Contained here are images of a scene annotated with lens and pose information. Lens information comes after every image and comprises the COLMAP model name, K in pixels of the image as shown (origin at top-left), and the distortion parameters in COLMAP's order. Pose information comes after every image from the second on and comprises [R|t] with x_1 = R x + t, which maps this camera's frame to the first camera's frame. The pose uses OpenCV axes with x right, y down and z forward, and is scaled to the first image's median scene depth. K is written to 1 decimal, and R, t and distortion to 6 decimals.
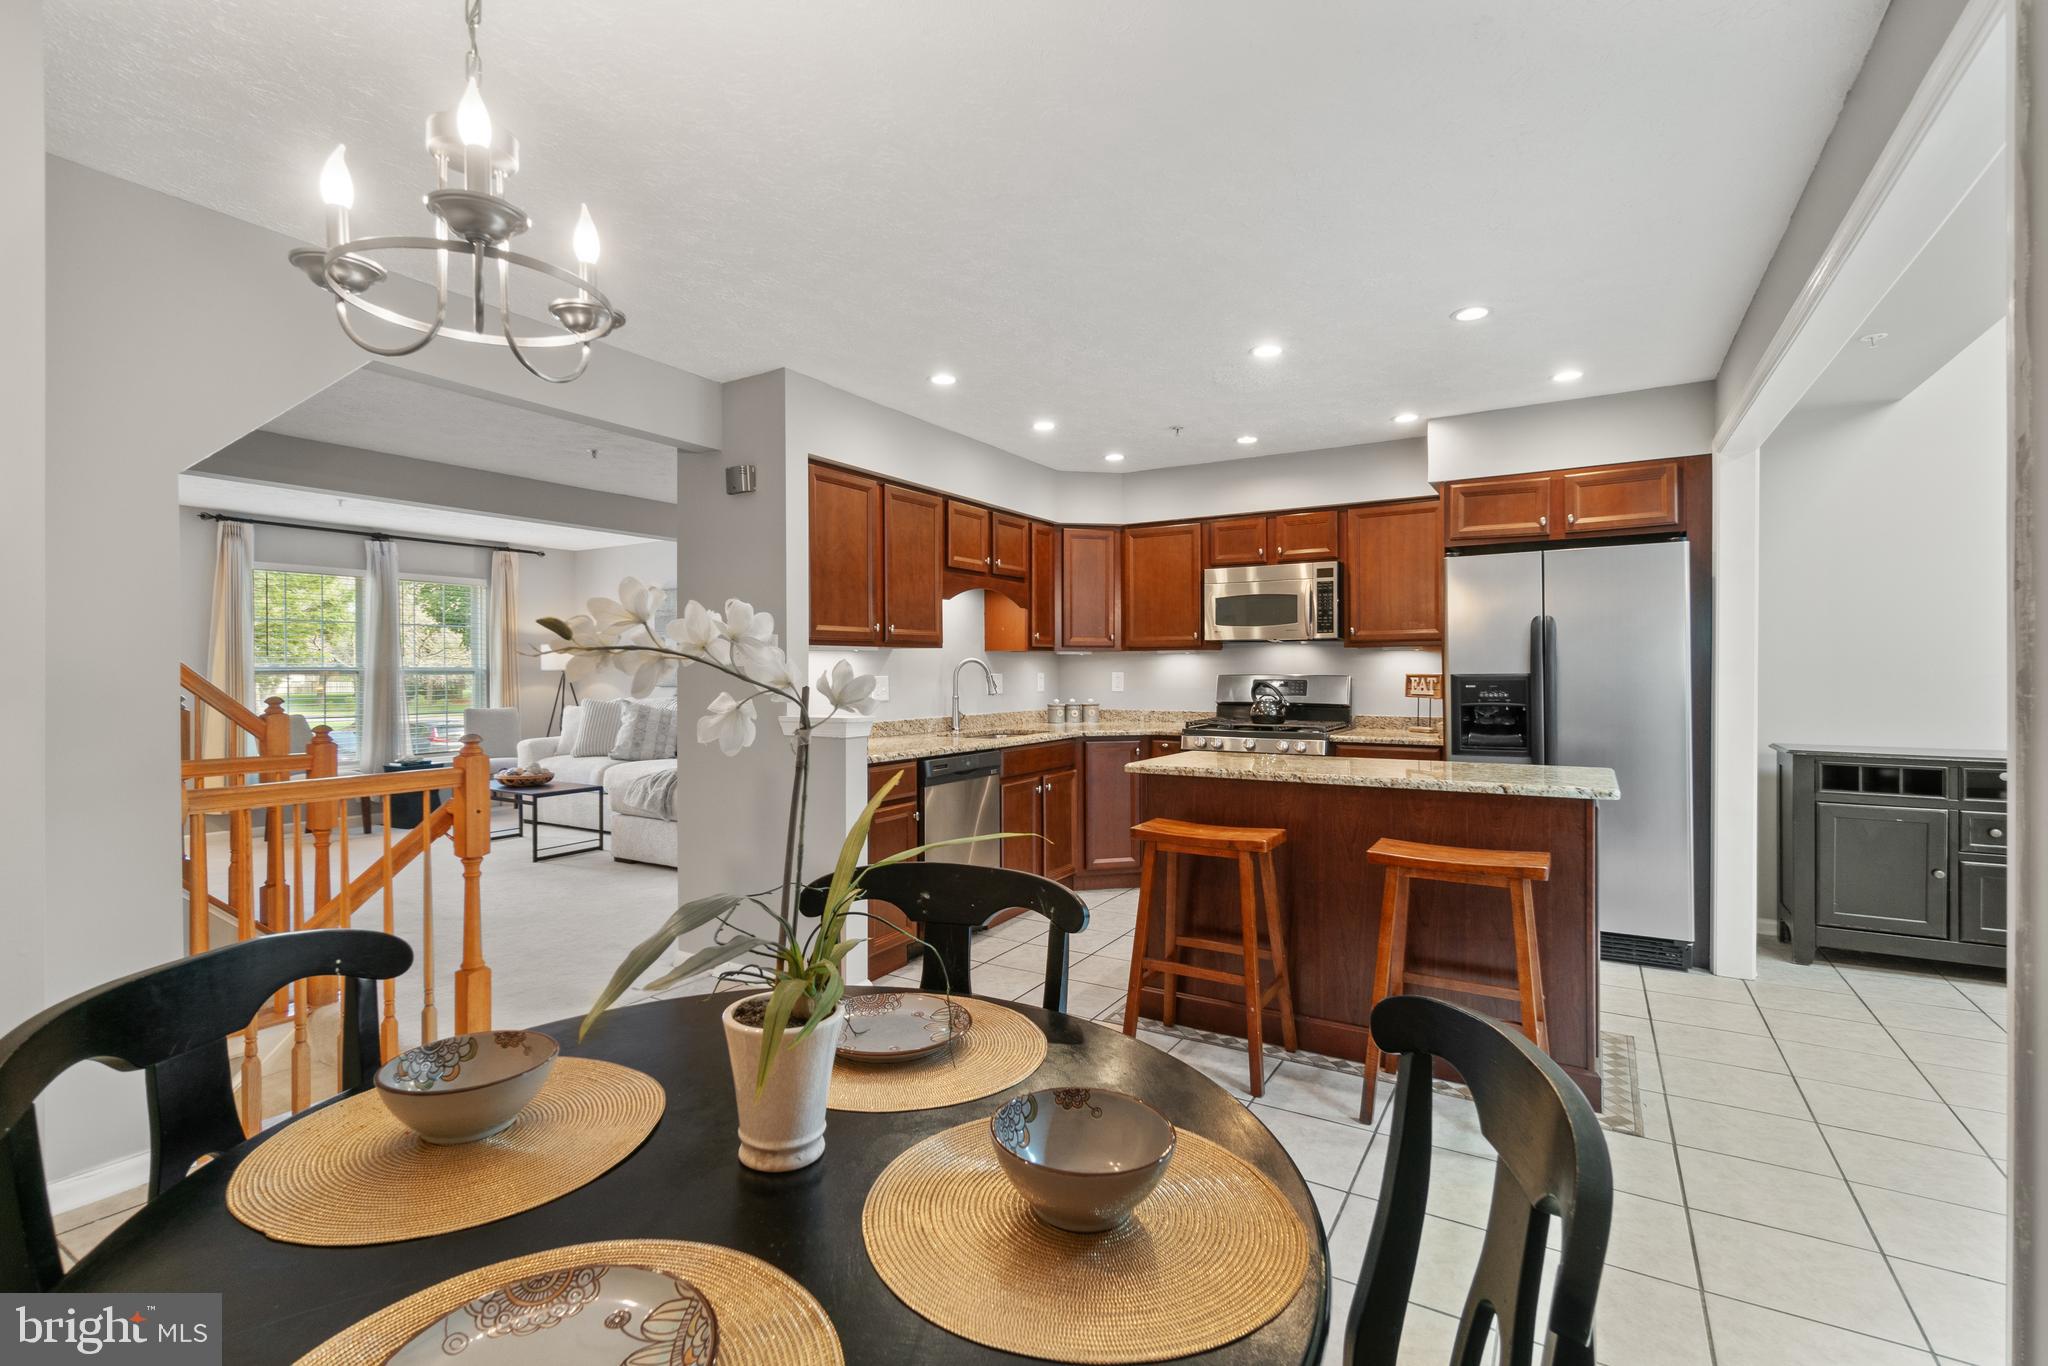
lens RADIAL K [[934.0, 0, 1013.2], [0, 934.0, 674.3], [0, 0, 1]] dist [-0.002166, -0.000380]
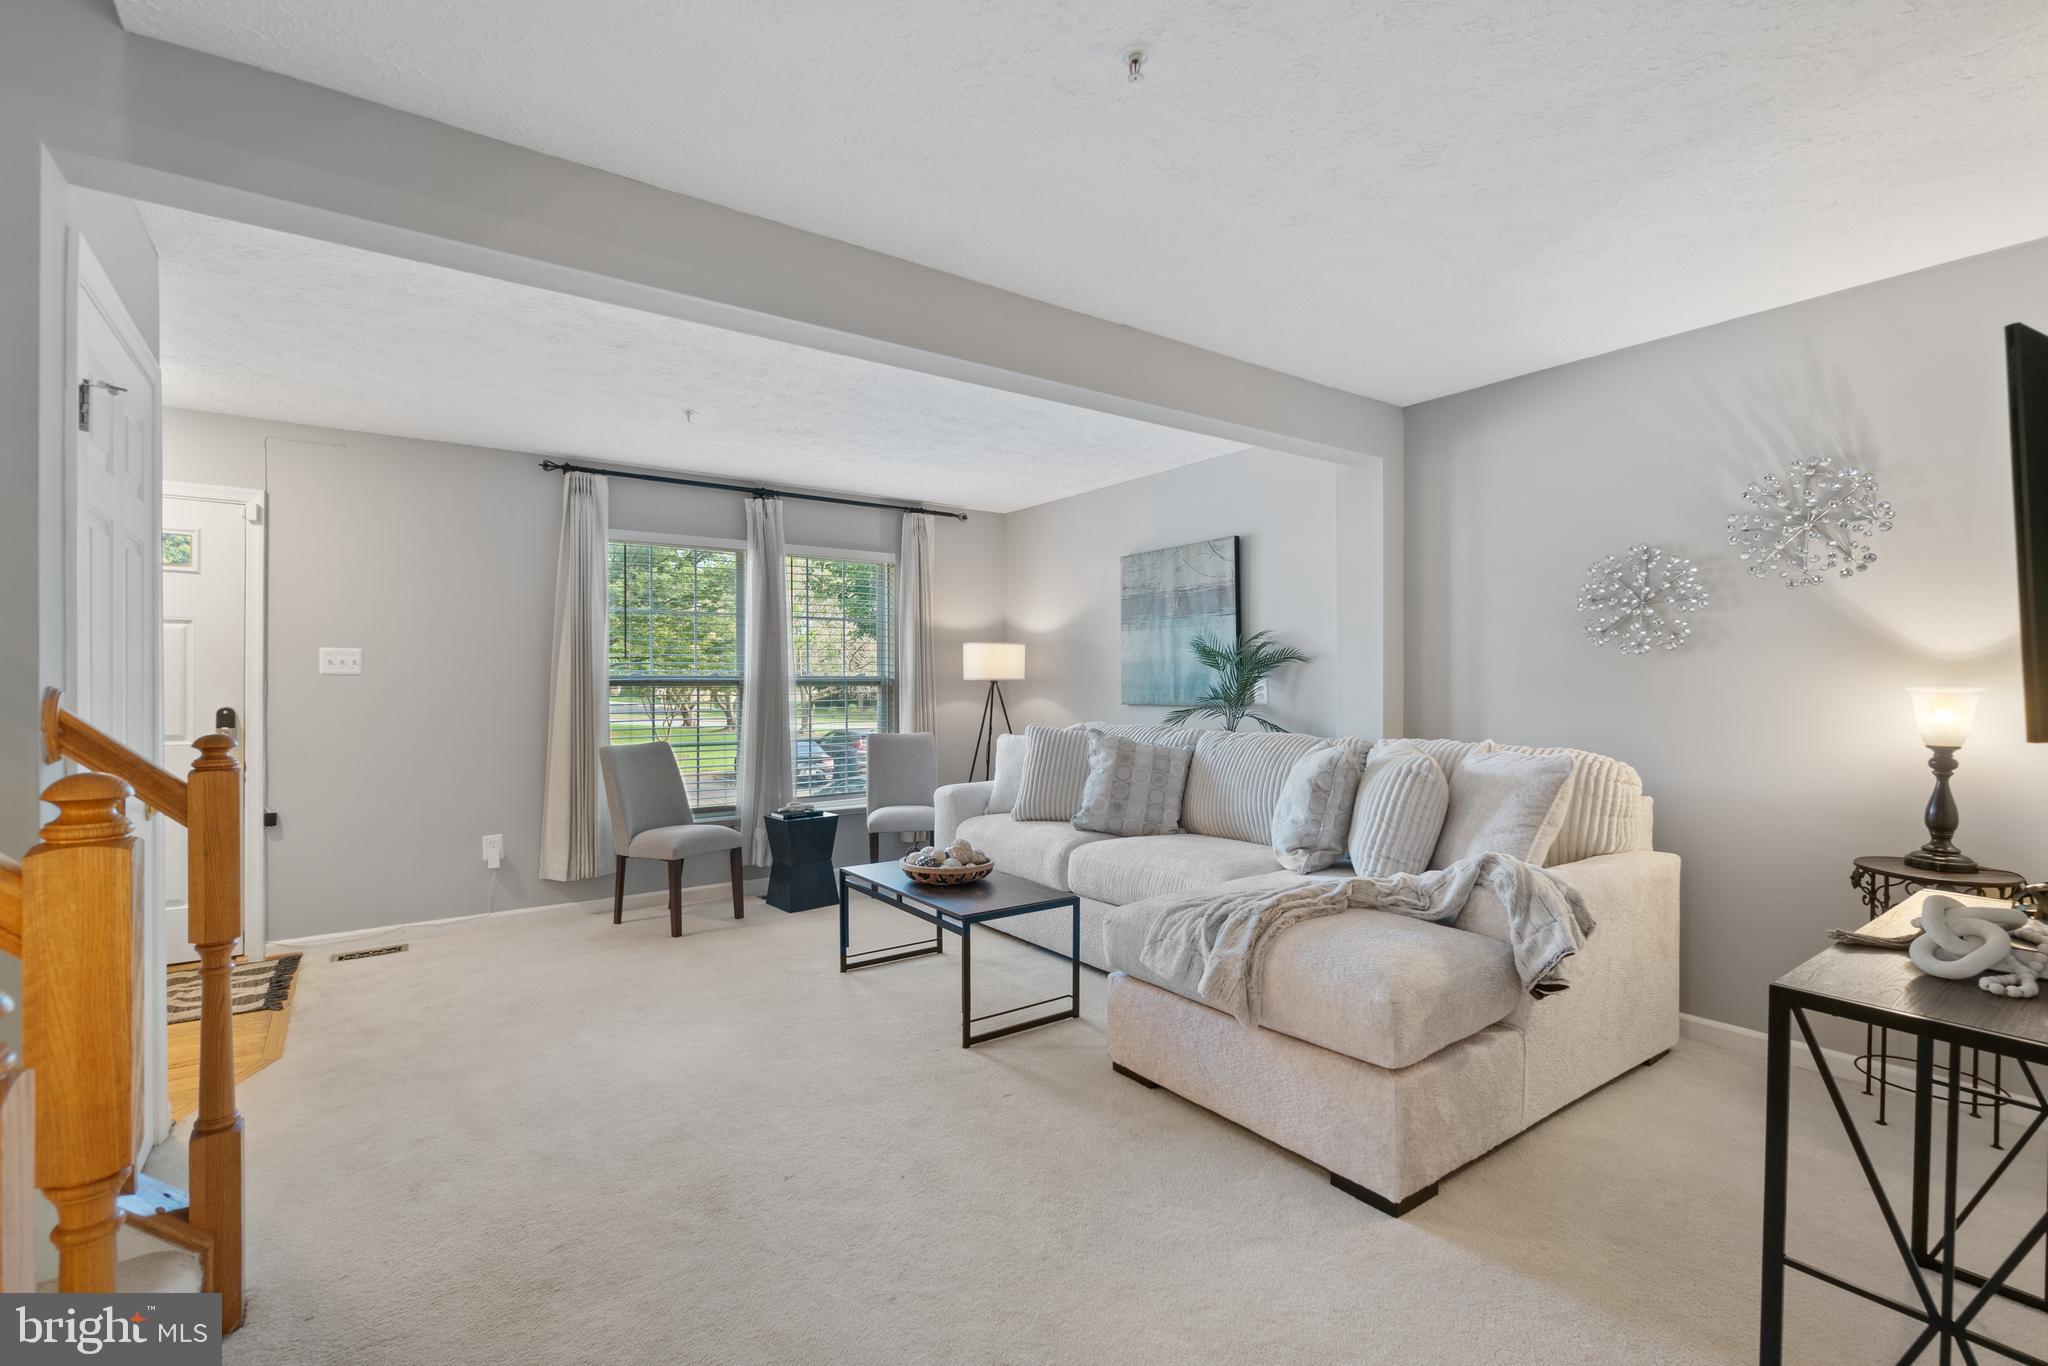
lens RADIAL K [[902.0, 0, 1012.1], [0, 902.0, 701.5], [0, 0, 1]] dist [-0.001656, -0.000187]
pose [[0.921815, 0.007198, -0.387563, -0.243209], [-0.000617, 0.999854, 0.017102, 0.000385], [0.387630, -0.015526, 0.921684, 0.452336]]
